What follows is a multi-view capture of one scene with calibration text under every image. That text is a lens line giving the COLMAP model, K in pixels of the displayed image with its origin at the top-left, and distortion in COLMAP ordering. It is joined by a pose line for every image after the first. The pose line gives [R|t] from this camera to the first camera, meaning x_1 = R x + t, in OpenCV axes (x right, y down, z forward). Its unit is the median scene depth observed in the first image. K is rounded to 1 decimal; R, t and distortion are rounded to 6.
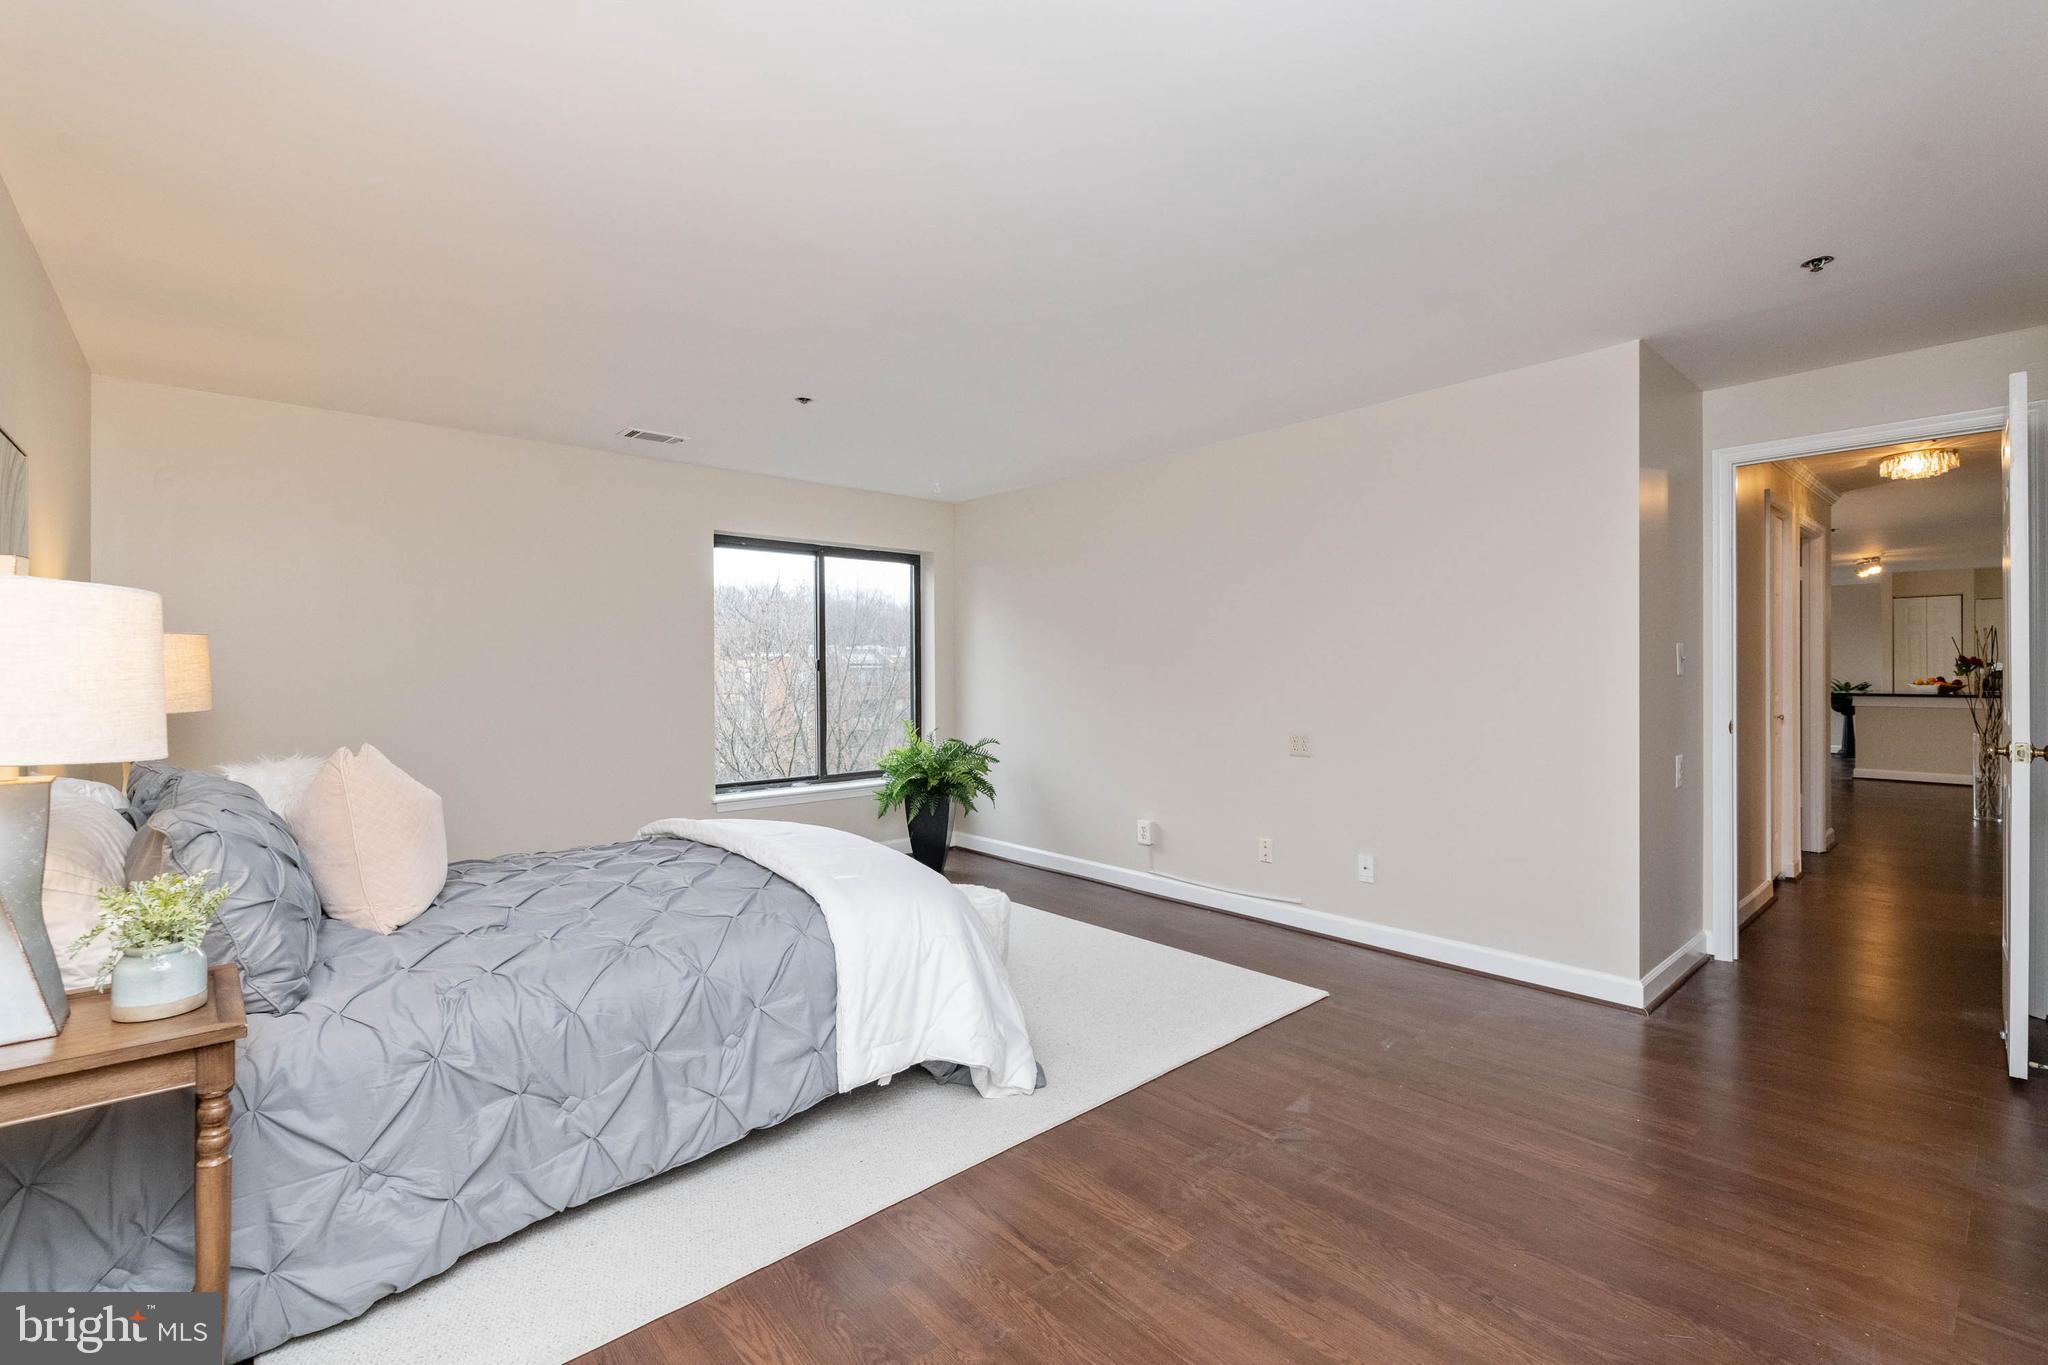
lens RADIAL K [[893.6, 0, 1027.3], [0, 893.6, 681.2], [0, 0, 1]] dist [-0.004330, -0.001280]
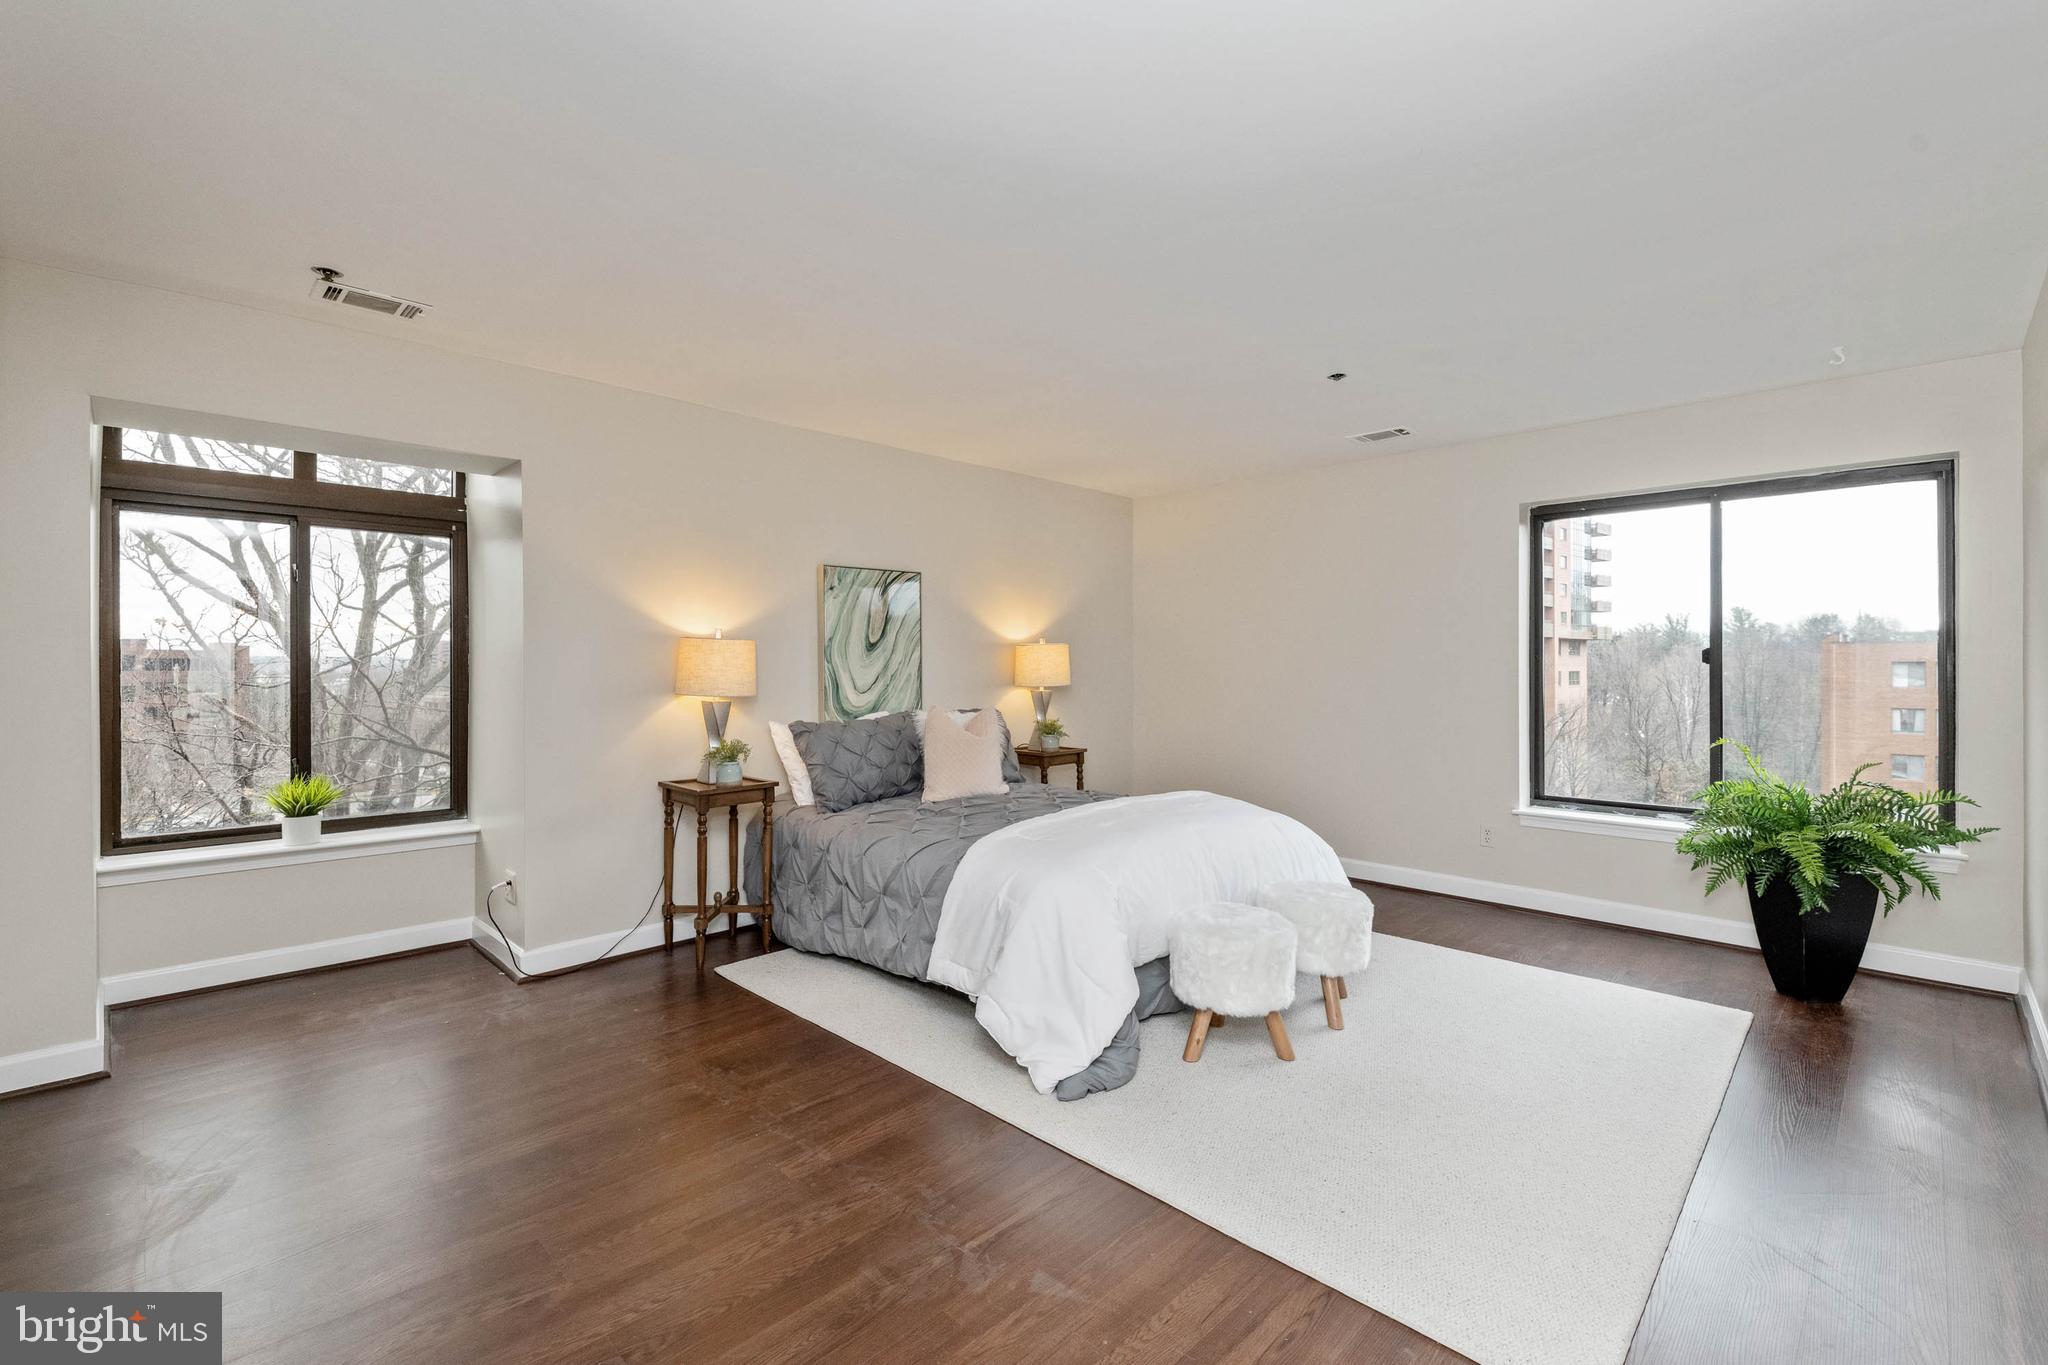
lens RADIAL K [[893.6, 0, 1030.5], [0, 893.6, 671.6], [0, 0, 1]] dist [-0.004330, -0.001280]
pose [[0.055737, 0.008526, -0.998409, 1.154185], [-0.007603, 0.999938, 0.008115, -0.017512], [0.998417, 0.007138, 0.055799, 1.082365]]
